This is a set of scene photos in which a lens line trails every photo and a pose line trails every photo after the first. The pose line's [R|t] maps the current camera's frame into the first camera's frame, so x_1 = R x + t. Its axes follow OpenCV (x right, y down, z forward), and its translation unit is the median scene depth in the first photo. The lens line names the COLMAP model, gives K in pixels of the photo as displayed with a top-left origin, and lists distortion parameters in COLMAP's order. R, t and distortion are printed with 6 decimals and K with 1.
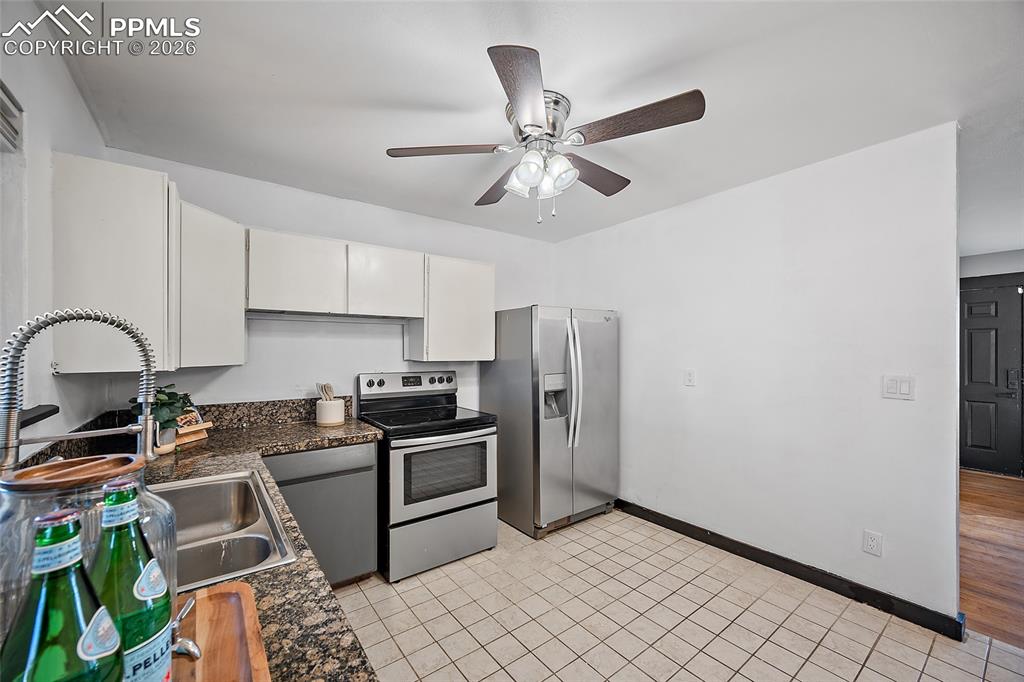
lens RADIAL K [[400.4, 0, 502.6], [0, 400.4, 347.9], [0, 0, 1]] dist [-0.001073, -0.000081]
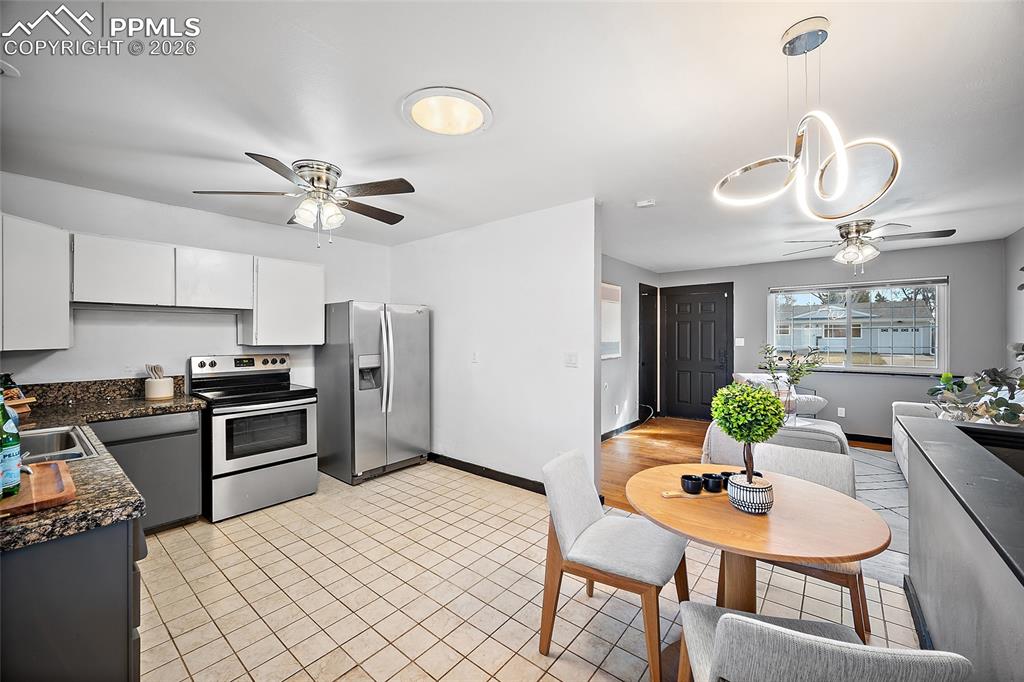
lens RADIAL K [[401.6, 0, 502.5], [0, 401.6, 335.6], [0, 0, 1]] dist [-0.001828, 0.000380]
pose [[0.971813, 0.000292, 0.235752, 0.258623], [-0.001519, 0.999986, 0.005024, -0.003656], [-0.235747, -0.005240, 0.971800, -0.365872]]
